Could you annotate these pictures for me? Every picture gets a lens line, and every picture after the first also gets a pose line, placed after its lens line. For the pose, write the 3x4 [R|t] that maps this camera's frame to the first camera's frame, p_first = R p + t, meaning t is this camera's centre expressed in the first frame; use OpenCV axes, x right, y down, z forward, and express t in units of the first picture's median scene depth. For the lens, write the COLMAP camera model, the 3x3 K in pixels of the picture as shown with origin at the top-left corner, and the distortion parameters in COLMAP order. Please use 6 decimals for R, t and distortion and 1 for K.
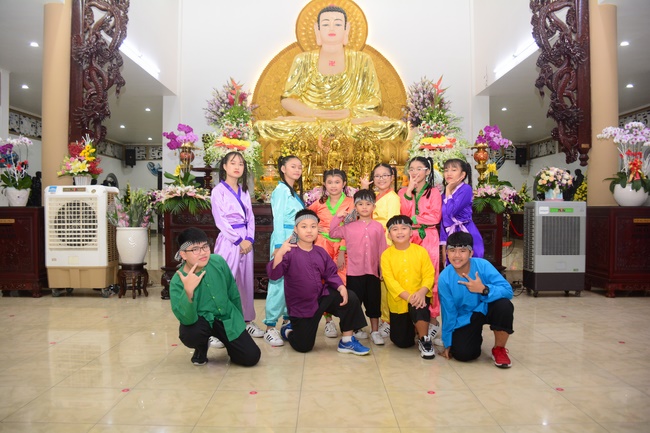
lens RADIAL K [[503.4, 0, 325.0], [0, 503.4, 216.5], [0, 0, 1]] dist [-0.154908, 0.101101]
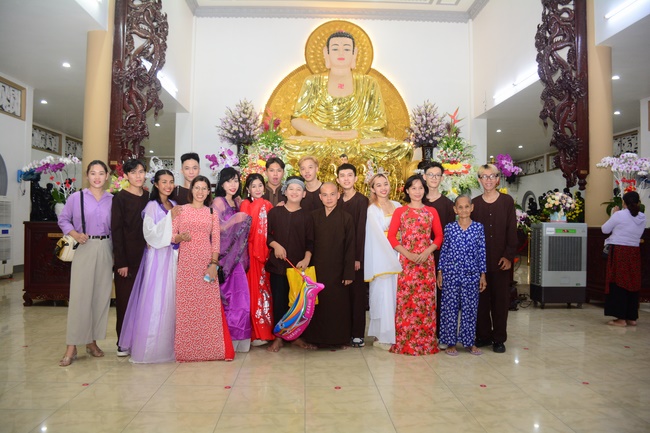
lens RADIAL K [[503.4, 0, 325.0], [0, 503.4, 216.5], [0, 0, 1]] dist [-0.154908, 0.101101]
pose [[0.999268, 0.012070, 0.036303, -0.092629], [-0.011238, 0.999671, -0.023051, -0.012014], [-0.036569, 0.022627, 0.999075, -0.084233]]
